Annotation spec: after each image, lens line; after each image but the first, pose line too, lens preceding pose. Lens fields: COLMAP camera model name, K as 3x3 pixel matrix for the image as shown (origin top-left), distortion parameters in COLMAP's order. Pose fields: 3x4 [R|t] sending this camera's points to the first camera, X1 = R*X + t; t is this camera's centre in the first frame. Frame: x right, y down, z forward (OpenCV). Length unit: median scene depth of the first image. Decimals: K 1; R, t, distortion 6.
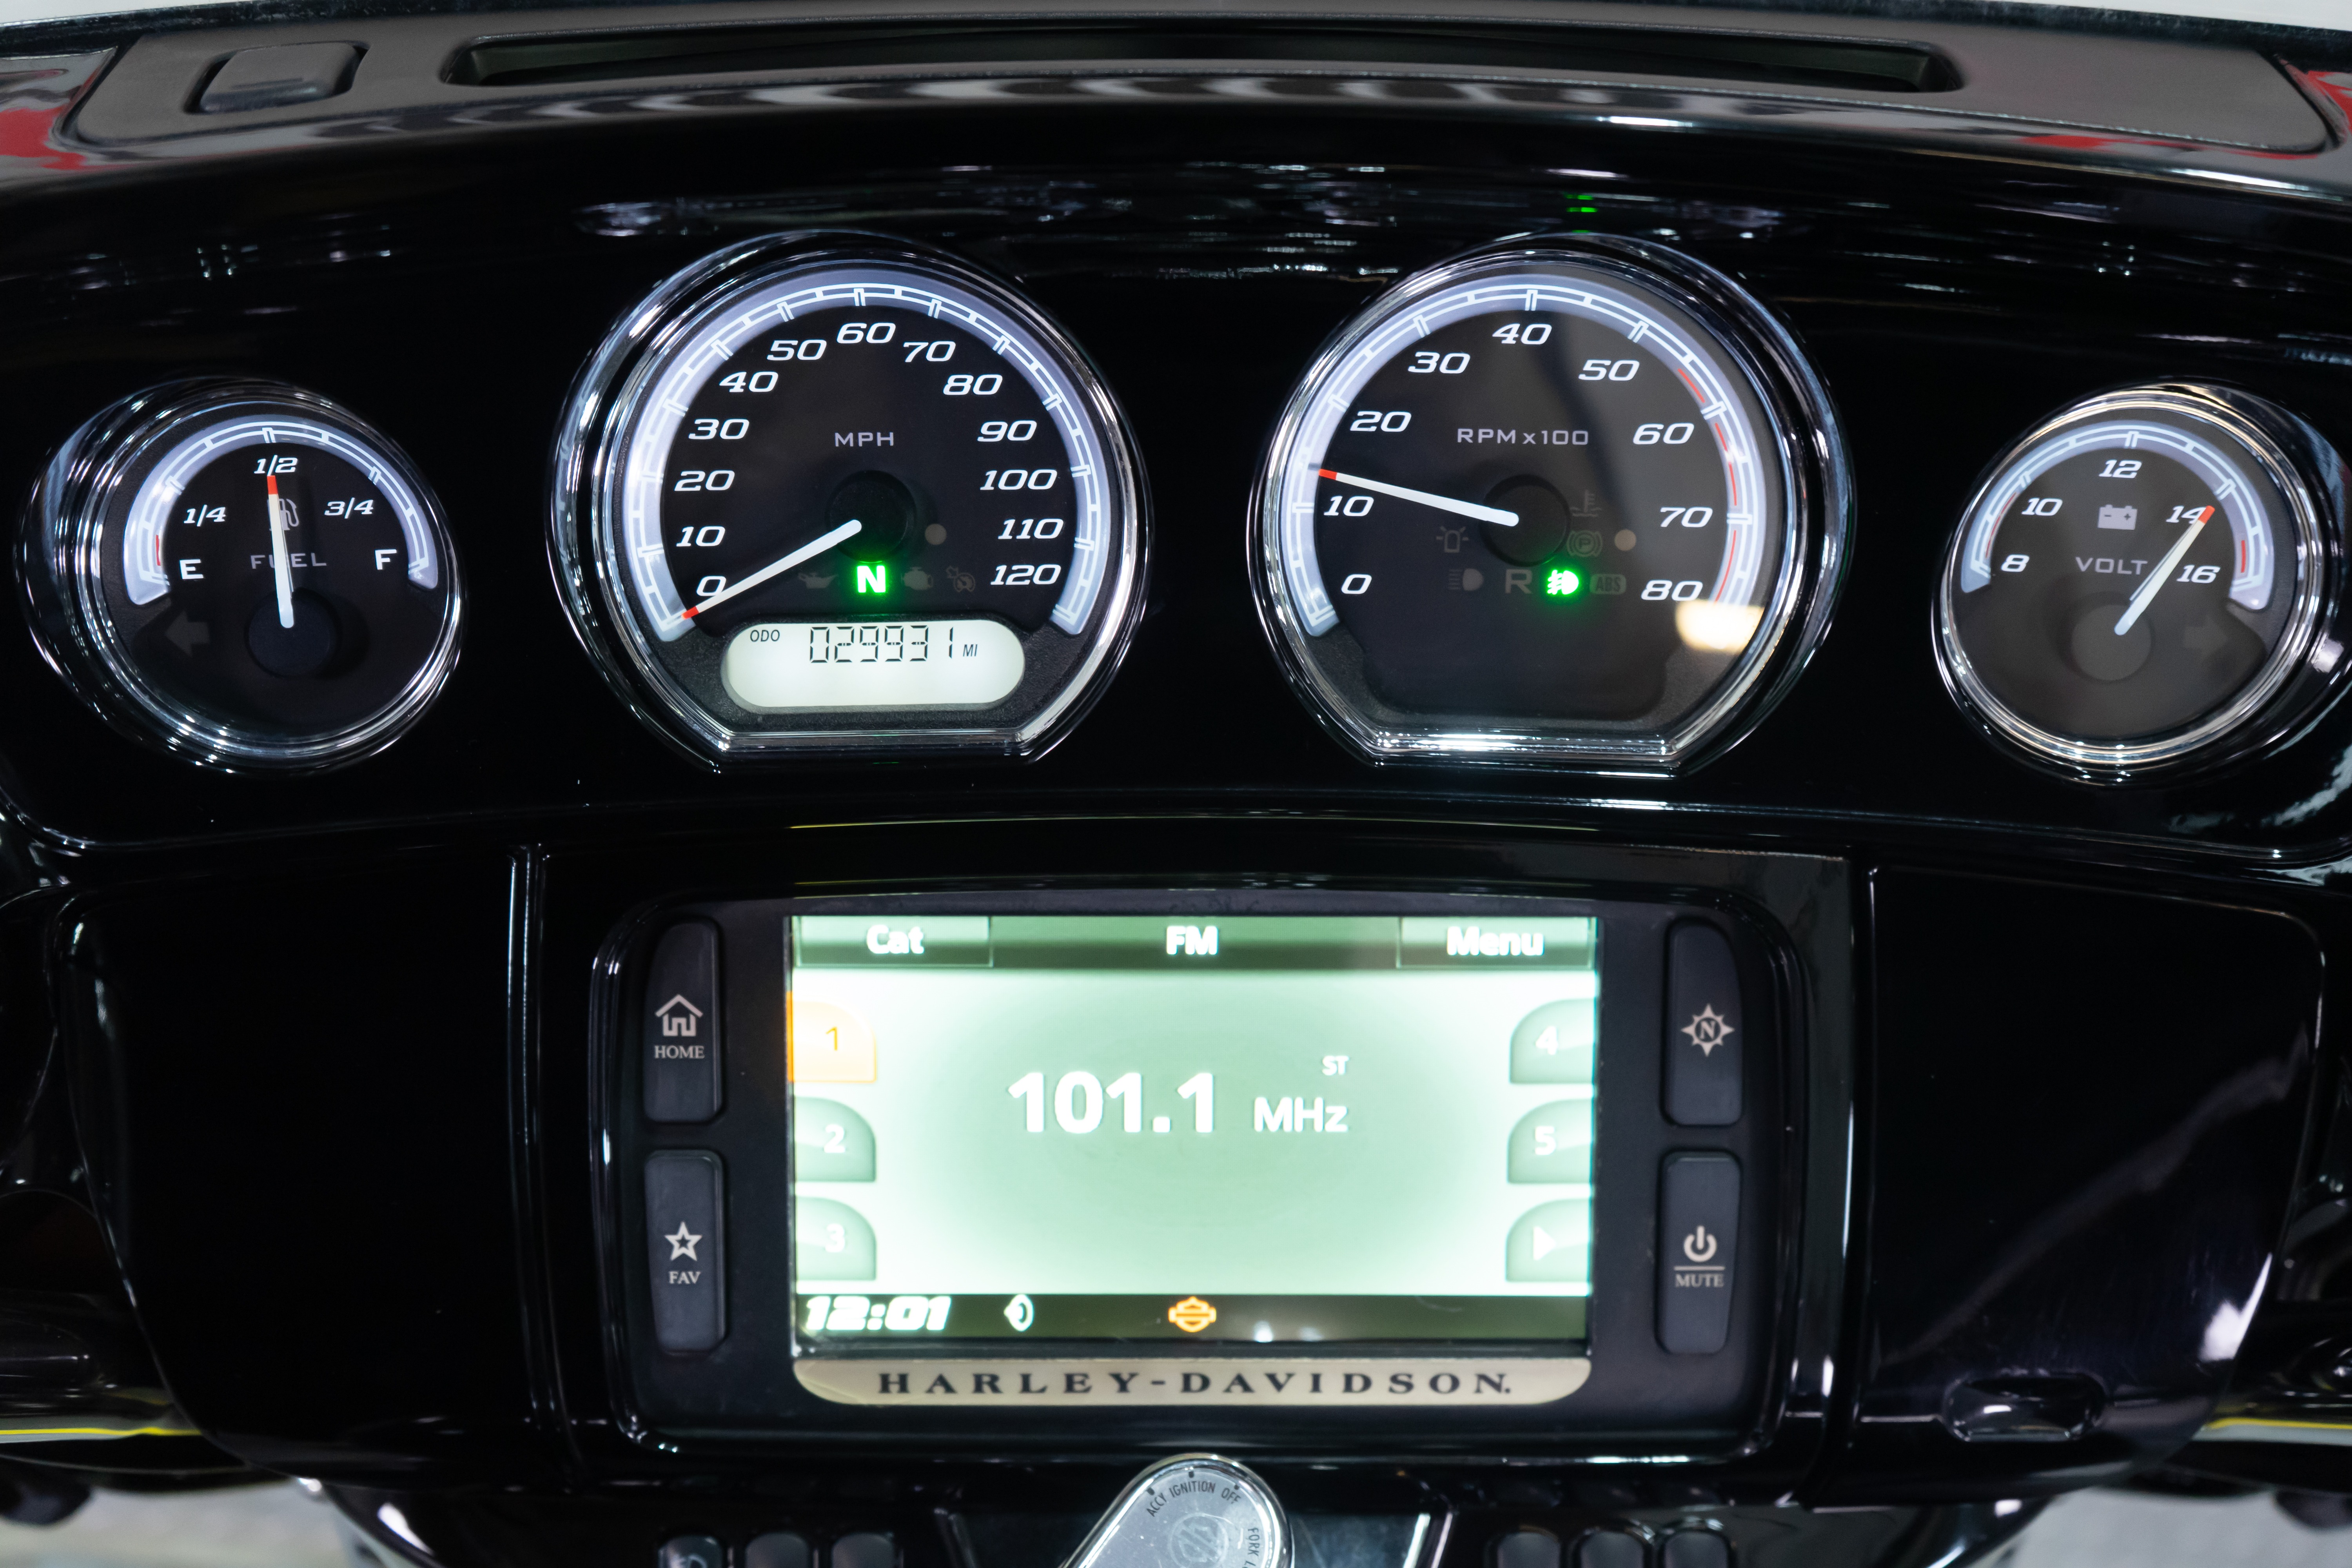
lens RADIAL K [[2693.9, 0, 1176.0], [0, 2693.9, 784.0], [0, 0, 1]] dist [0.065398, -0.009115]
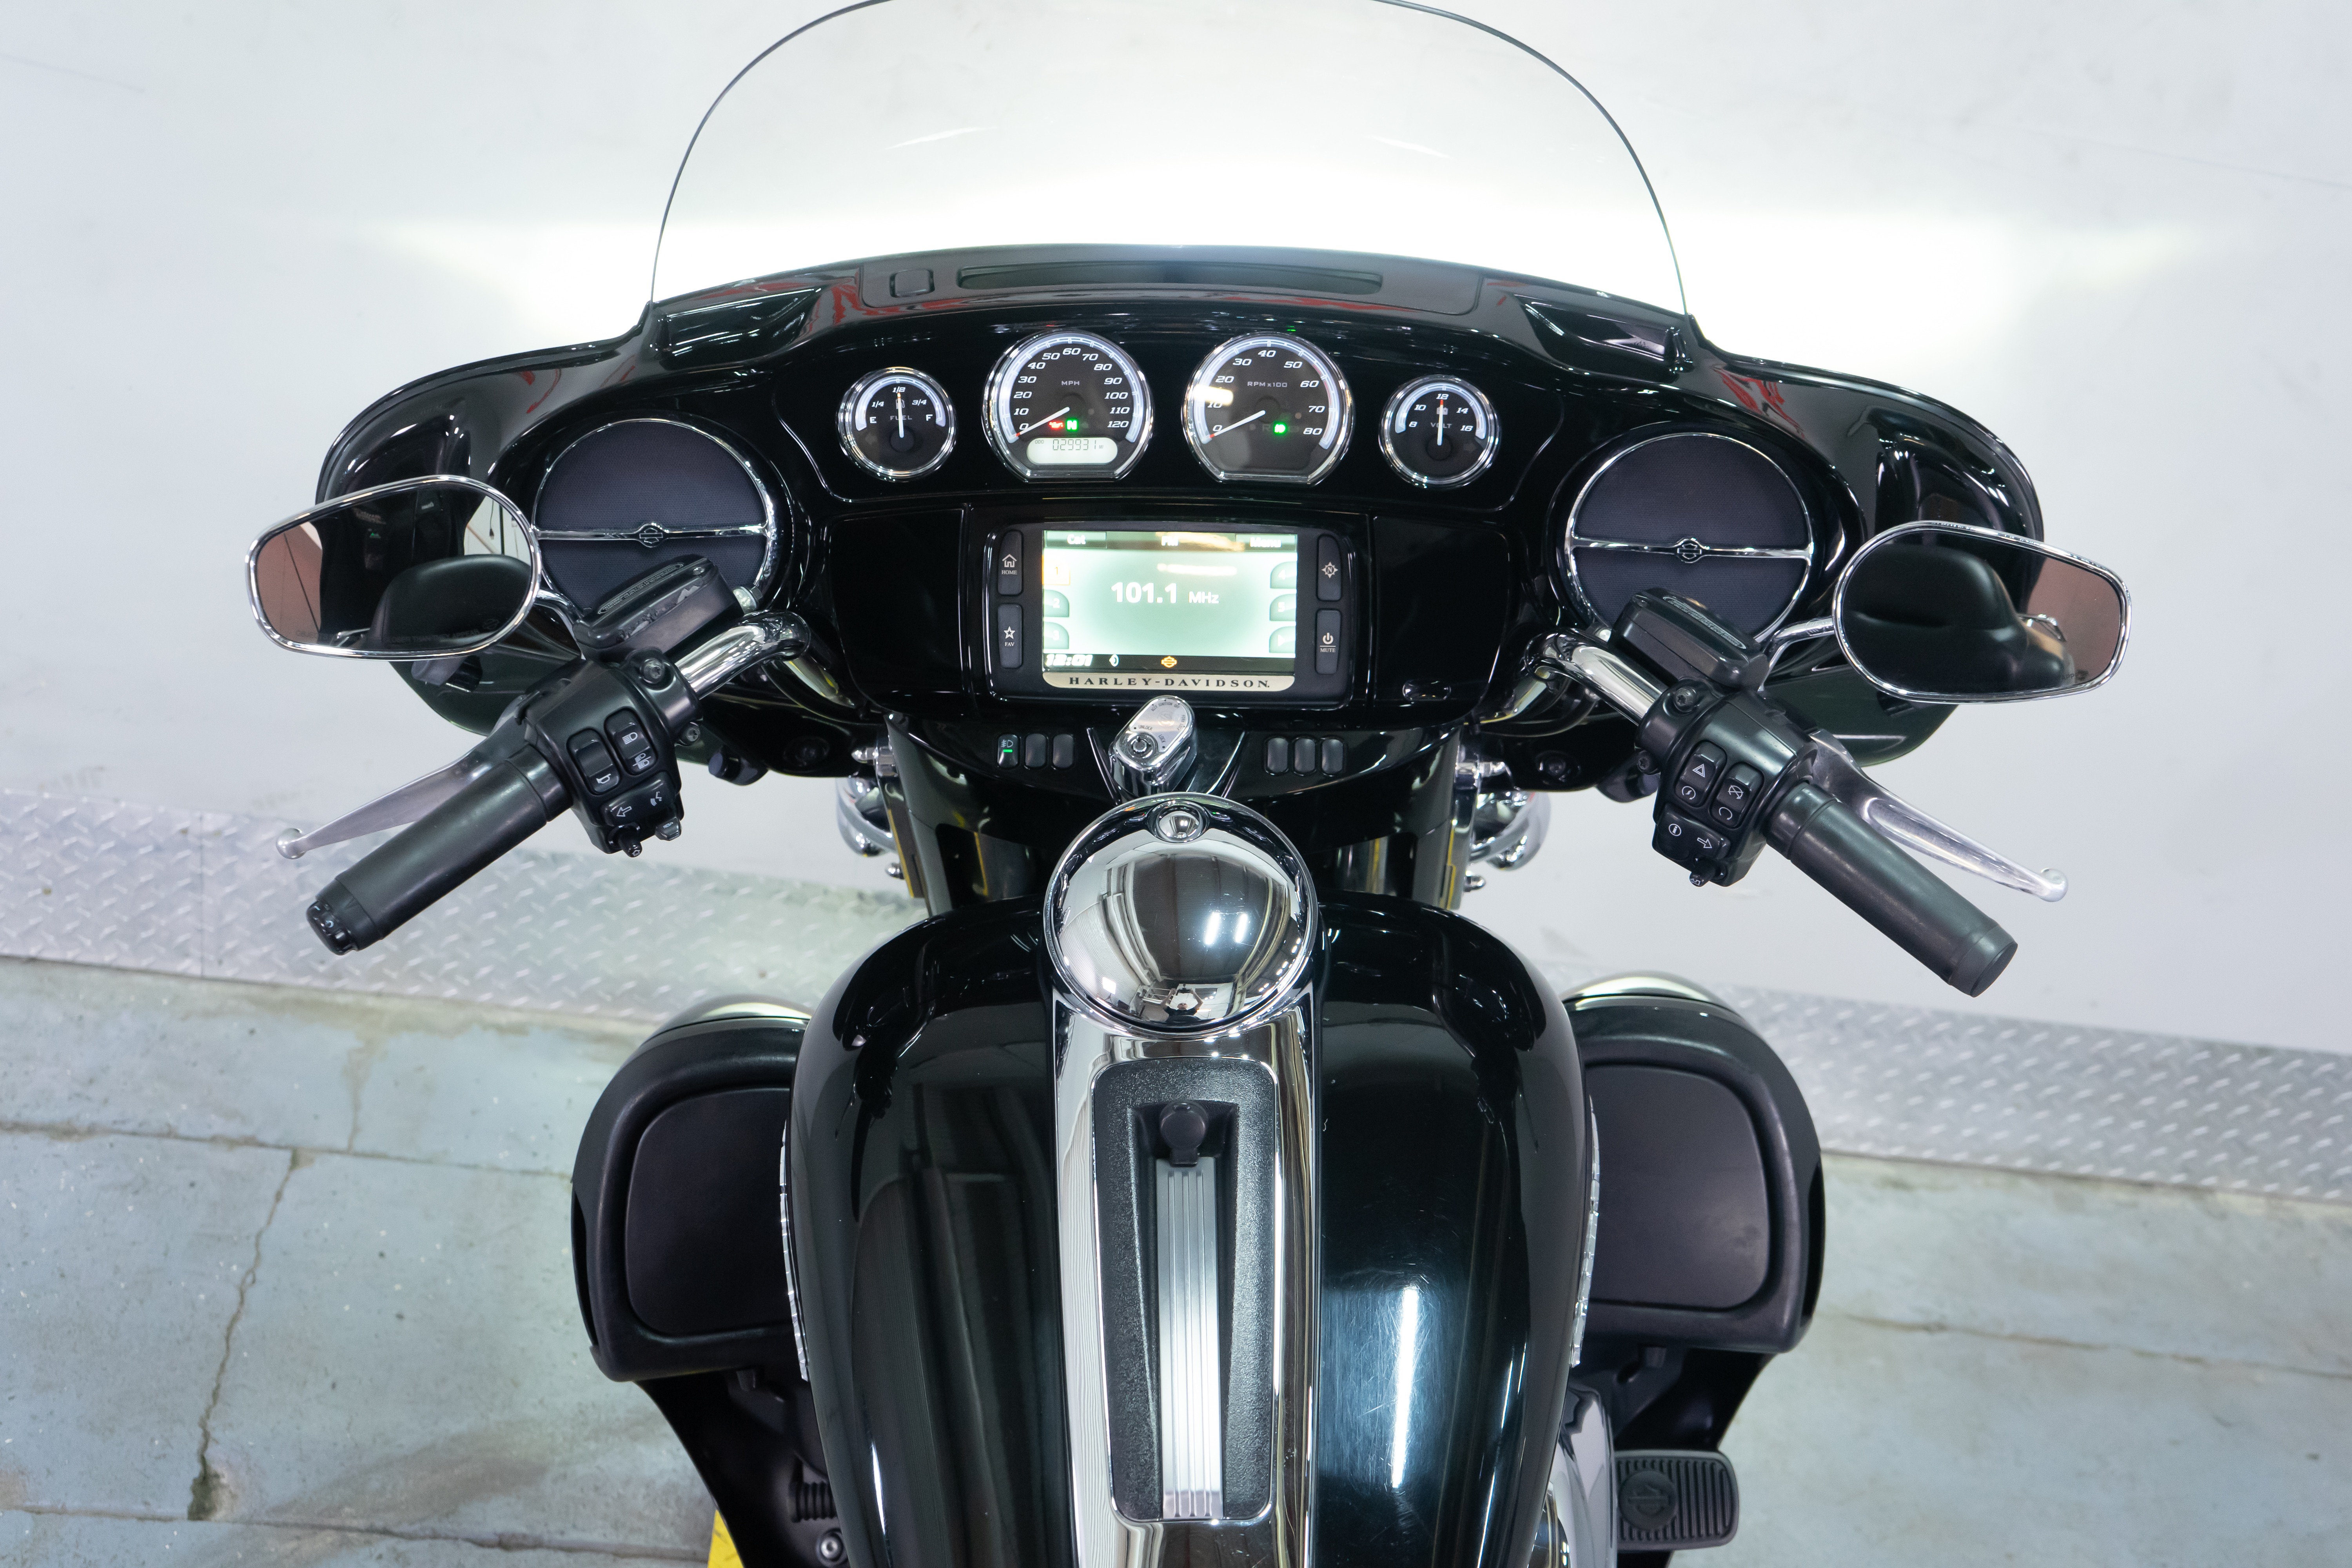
lens RADIAL K [[2693.9, 0, 1176.0], [0, 2693.9, 784.0], [0, 0, 1]] dist [0.065398, -0.009115]
pose [[0.998915, 0.017178, -0.043295, 0.166923], [-0.014438, 0.997920, 0.062823, 0.154945], [0.044284, -0.062130, 0.997085, -2.336803]]
